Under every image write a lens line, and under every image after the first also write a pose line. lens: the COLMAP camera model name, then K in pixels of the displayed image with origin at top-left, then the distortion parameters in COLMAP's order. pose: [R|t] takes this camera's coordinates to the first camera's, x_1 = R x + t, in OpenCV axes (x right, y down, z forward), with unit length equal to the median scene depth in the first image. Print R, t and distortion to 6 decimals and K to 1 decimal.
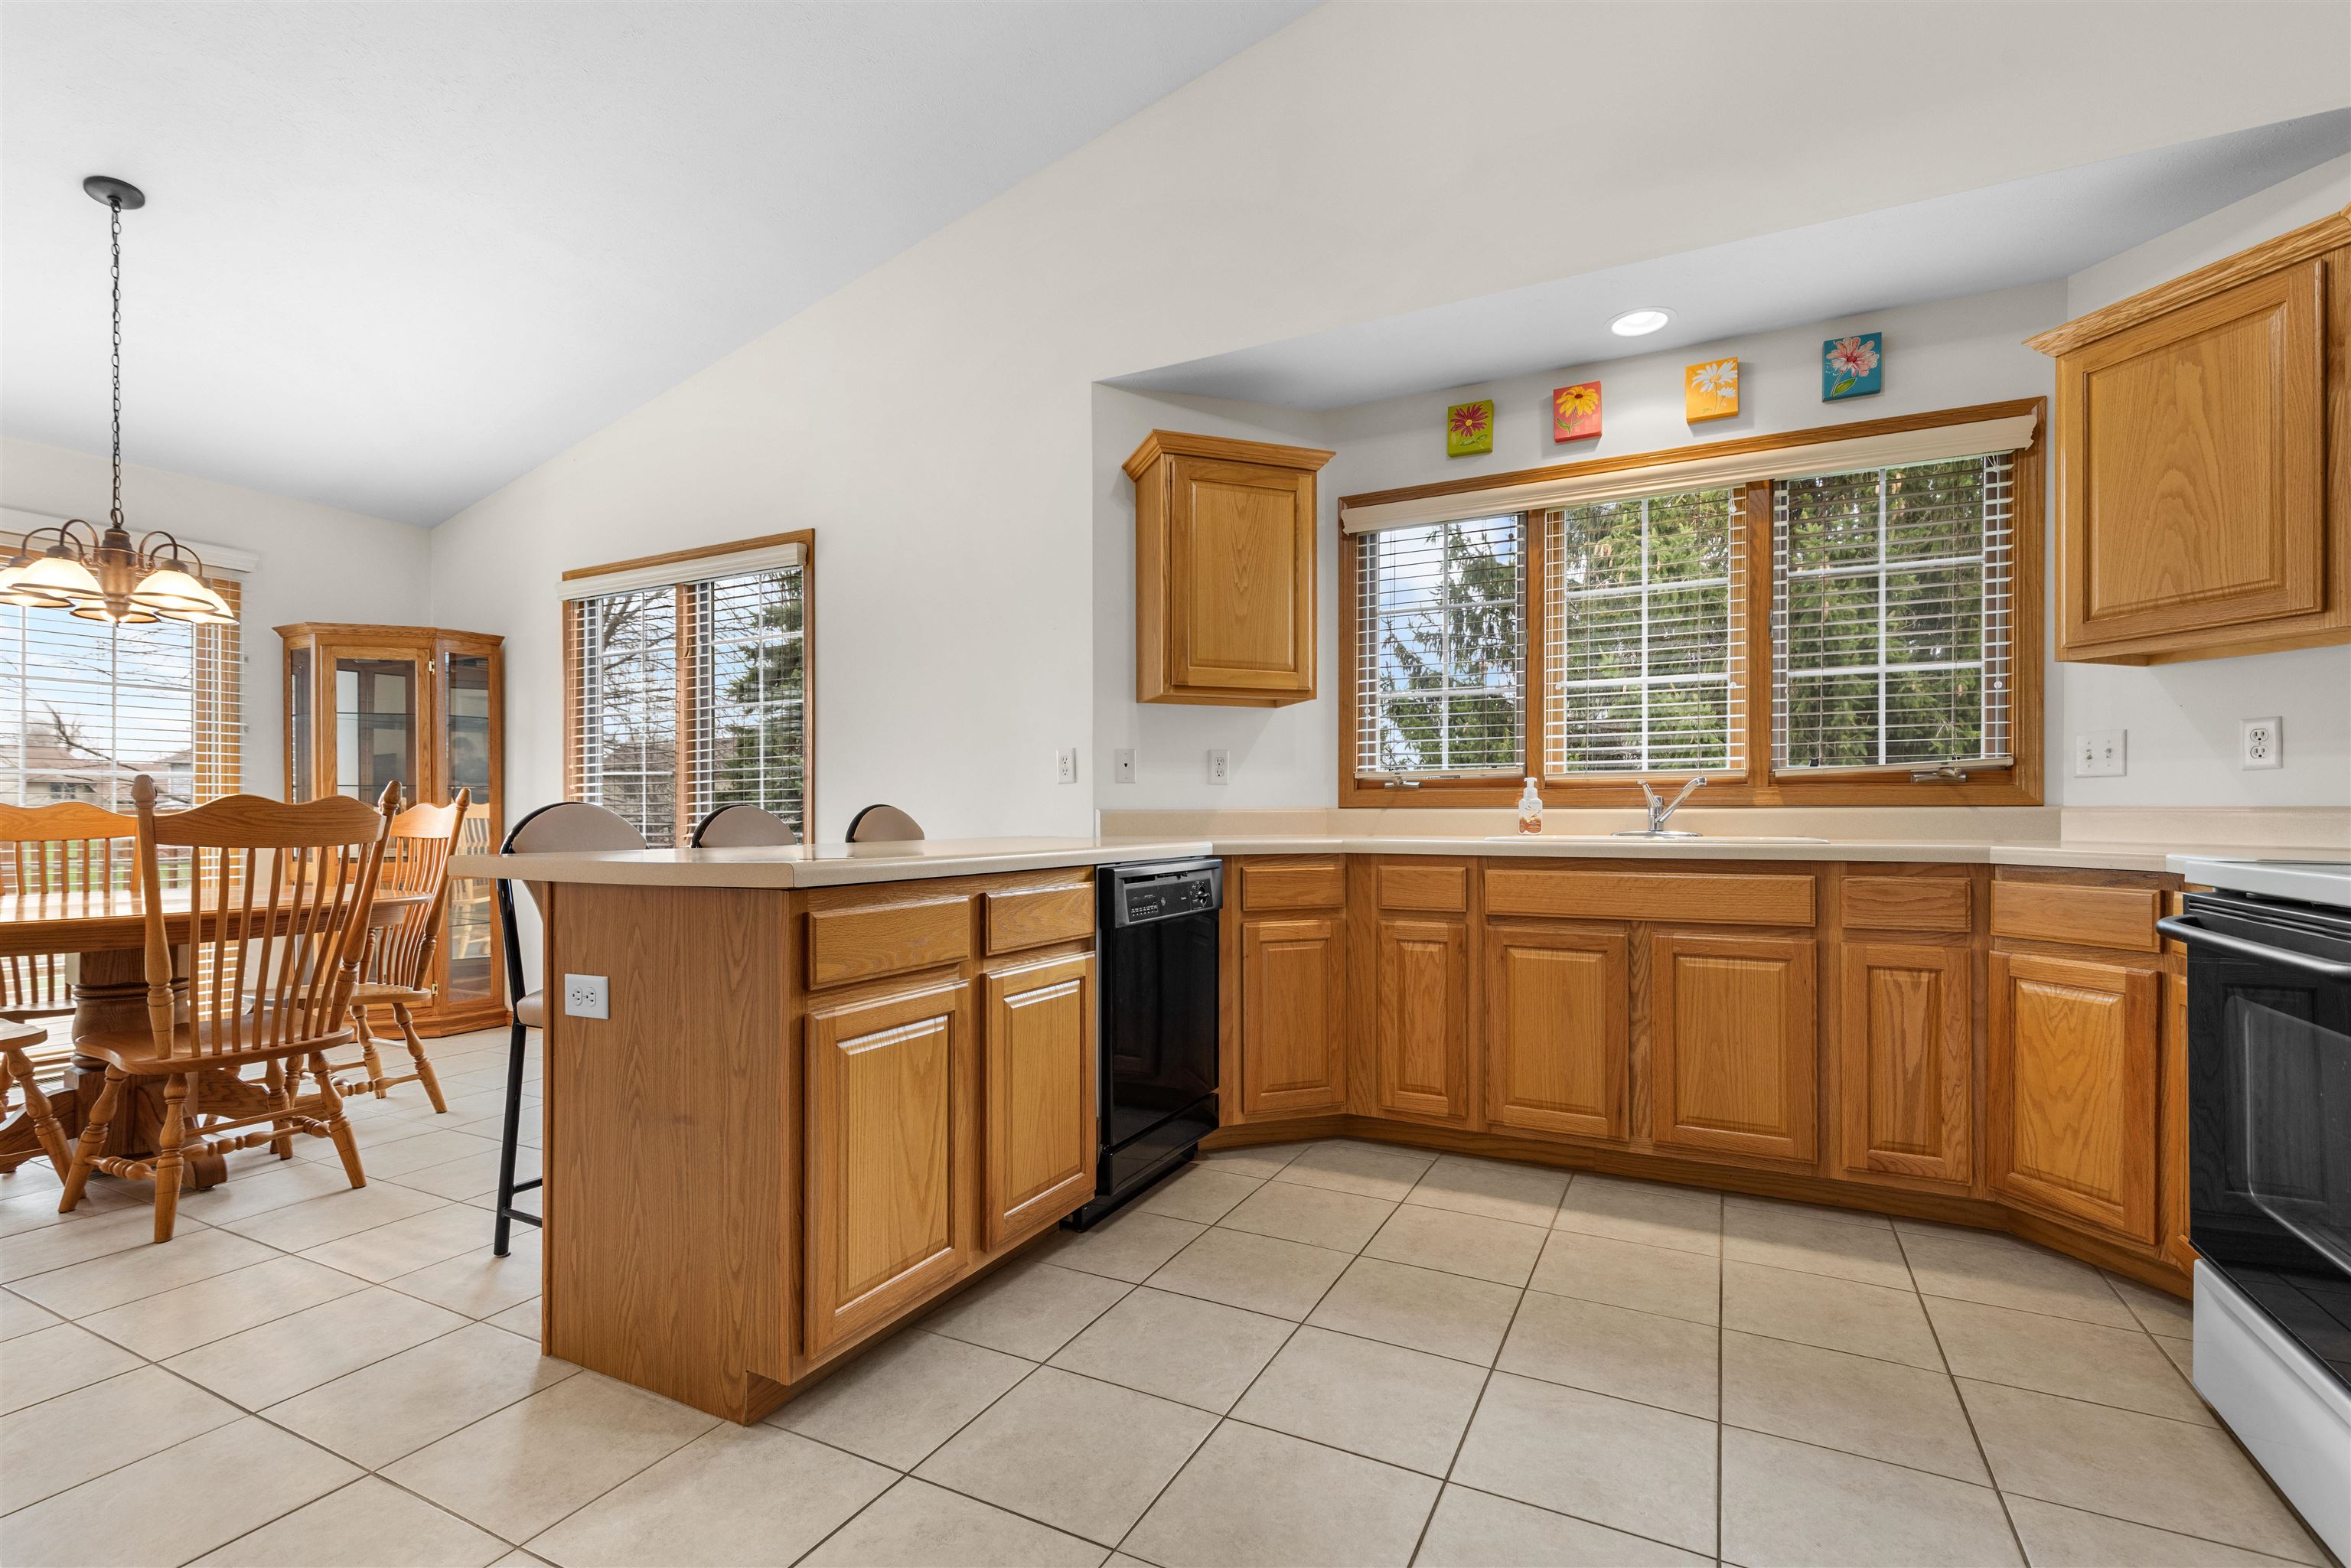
lens RADIAL K [[1074.7, 0, 1169.4], [0, 1074.7, 806.0], [0, 0, 1]] dist [0.010980, -0.000575]
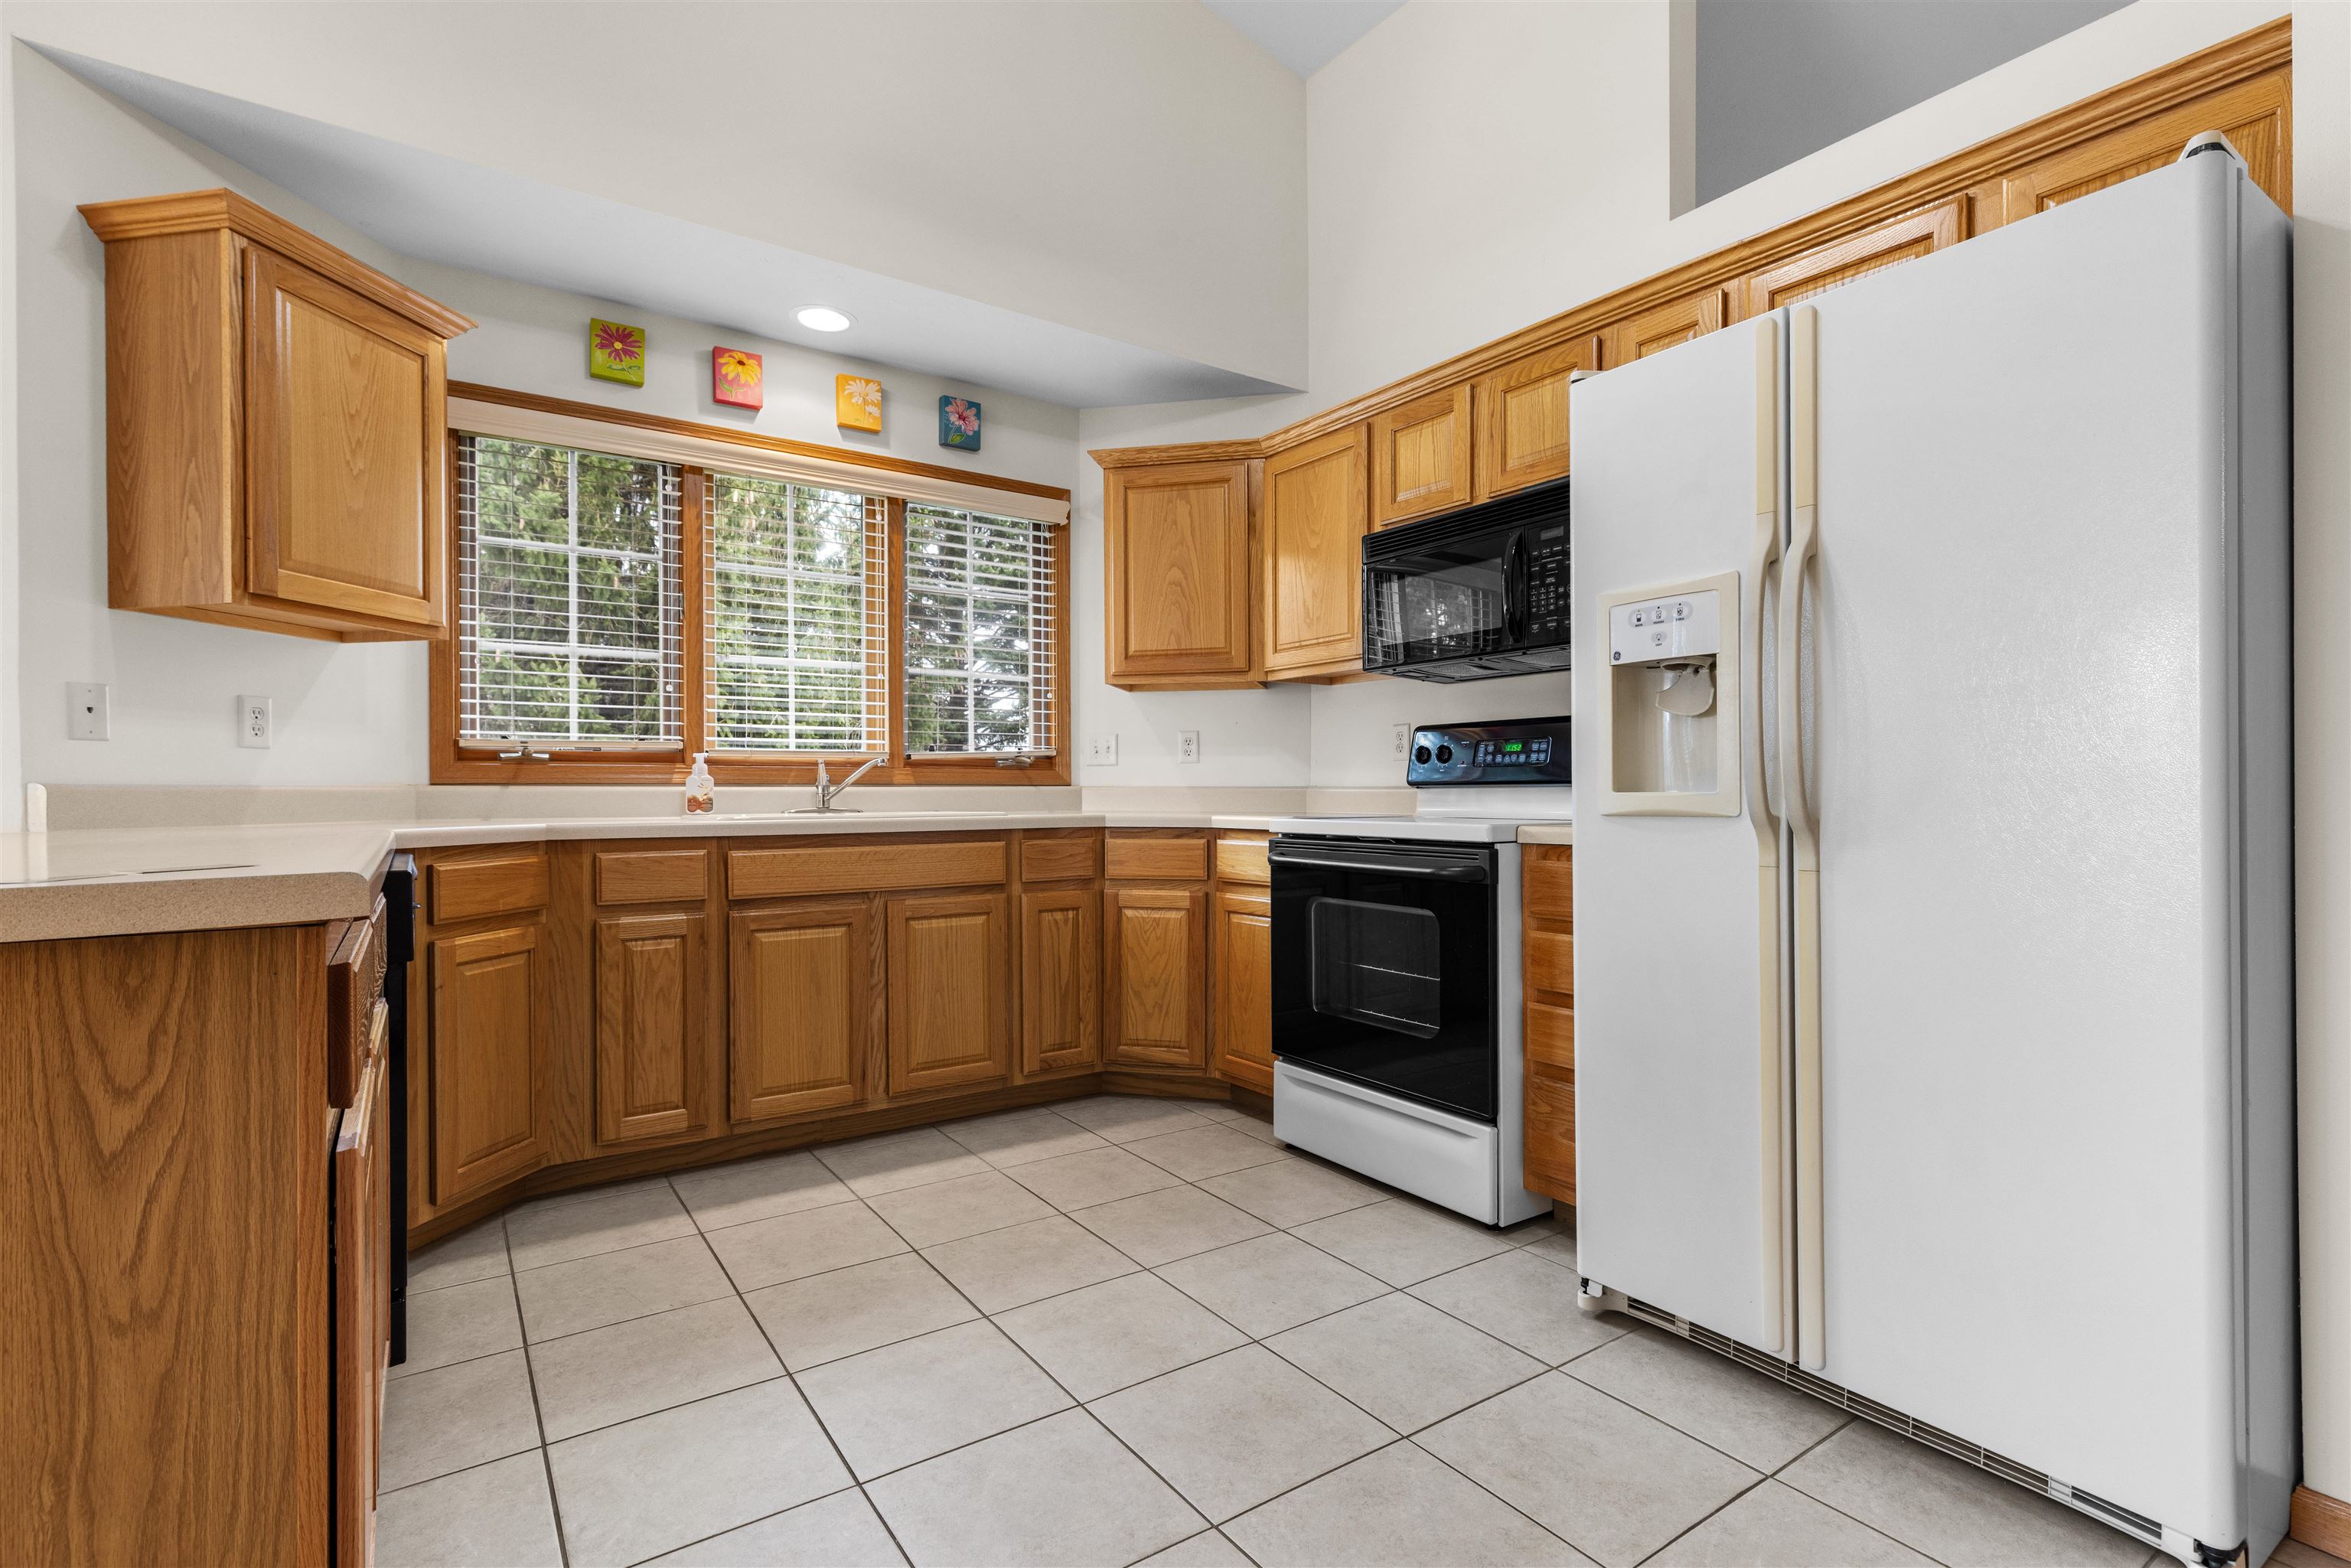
lens RADIAL K [[1104.4, 0, 1175.5], [0, 1104.4, 784.0], [0, 0, 1]] dist [0.021188, 0.000011]
pose [[0.473233, 0.006971, 0.880910, -0.369809], [-0.003398, 0.999976, -0.006088, 0.005675], [-0.880931, -0.000112, 0.473245, 0.210583]]
